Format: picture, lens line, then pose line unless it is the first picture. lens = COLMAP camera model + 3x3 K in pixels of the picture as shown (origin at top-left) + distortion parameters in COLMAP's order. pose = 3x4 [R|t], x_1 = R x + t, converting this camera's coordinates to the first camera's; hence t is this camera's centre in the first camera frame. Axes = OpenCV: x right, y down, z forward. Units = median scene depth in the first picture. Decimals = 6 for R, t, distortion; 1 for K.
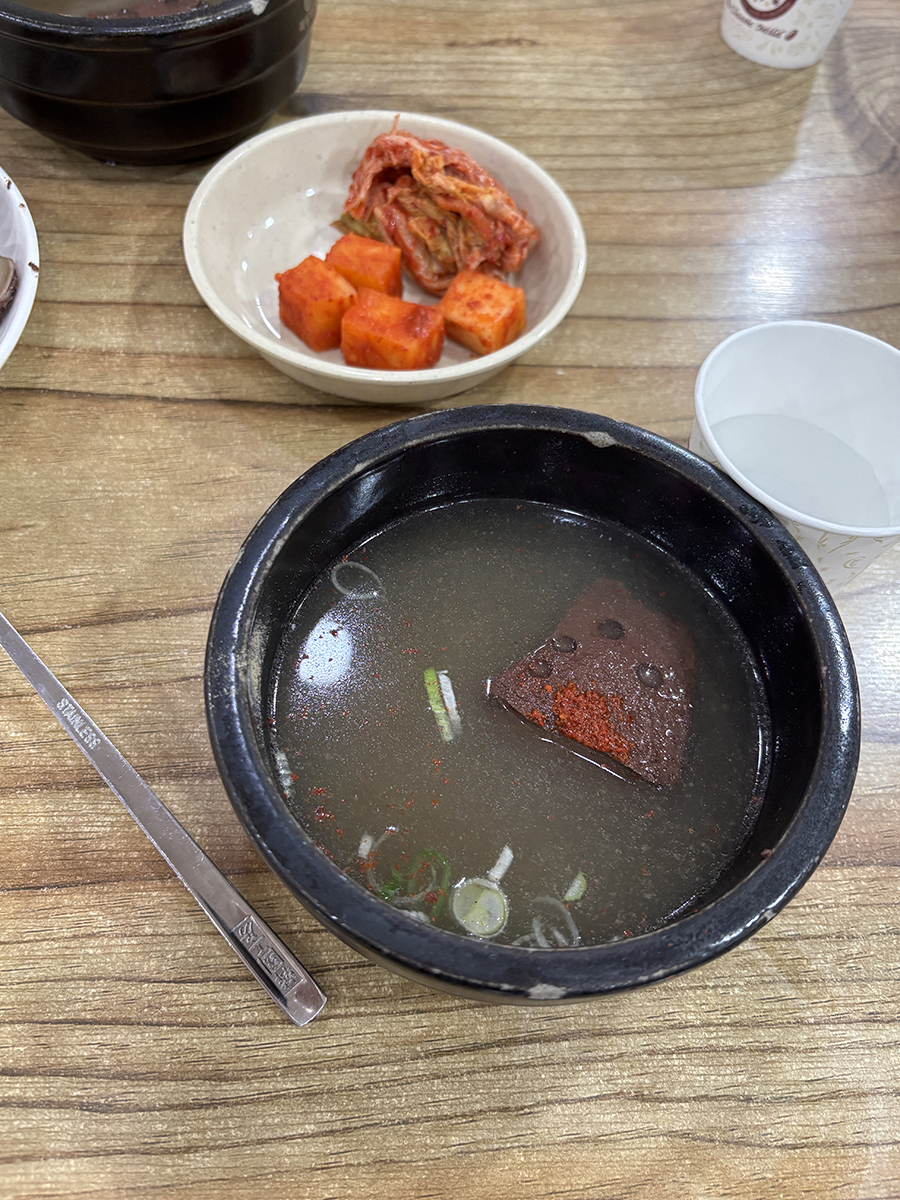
lens RADIAL K [[929.5, 0, 444.0], [0, 929.5, 593.2], [0, 0, 1]] dist [0.036729, -0.074021]
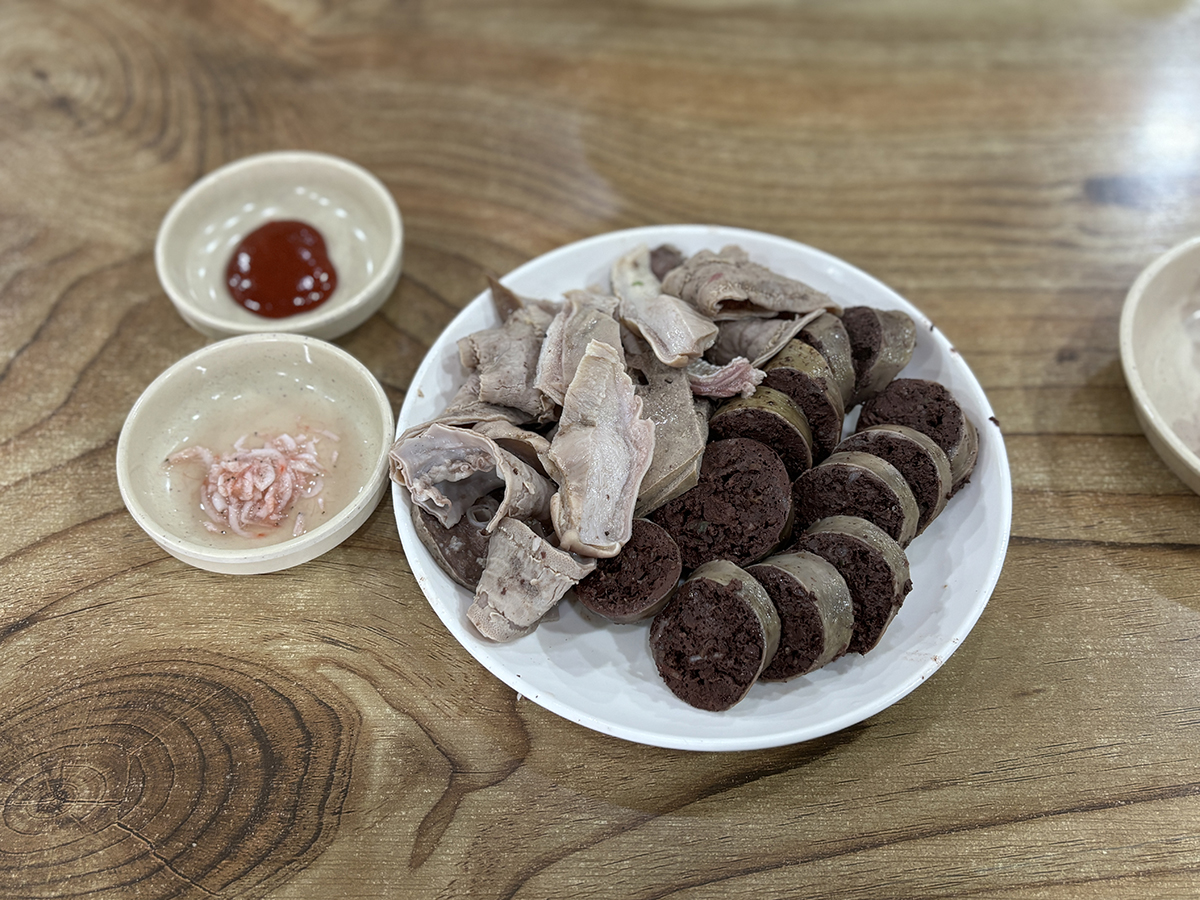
lens RADIAL K [[1145.4, 0, 591.9], [0, 1145.4, 453.3], [0, 0, 1]] dist [0.142813, -0.511632]
pose [[0.996814, 0.000621, -0.079762, -0.777169], [-0.005085, 0.998431, -0.055766, -0.240780], [0.079602, 0.055994, 0.995253, -0.282754]]
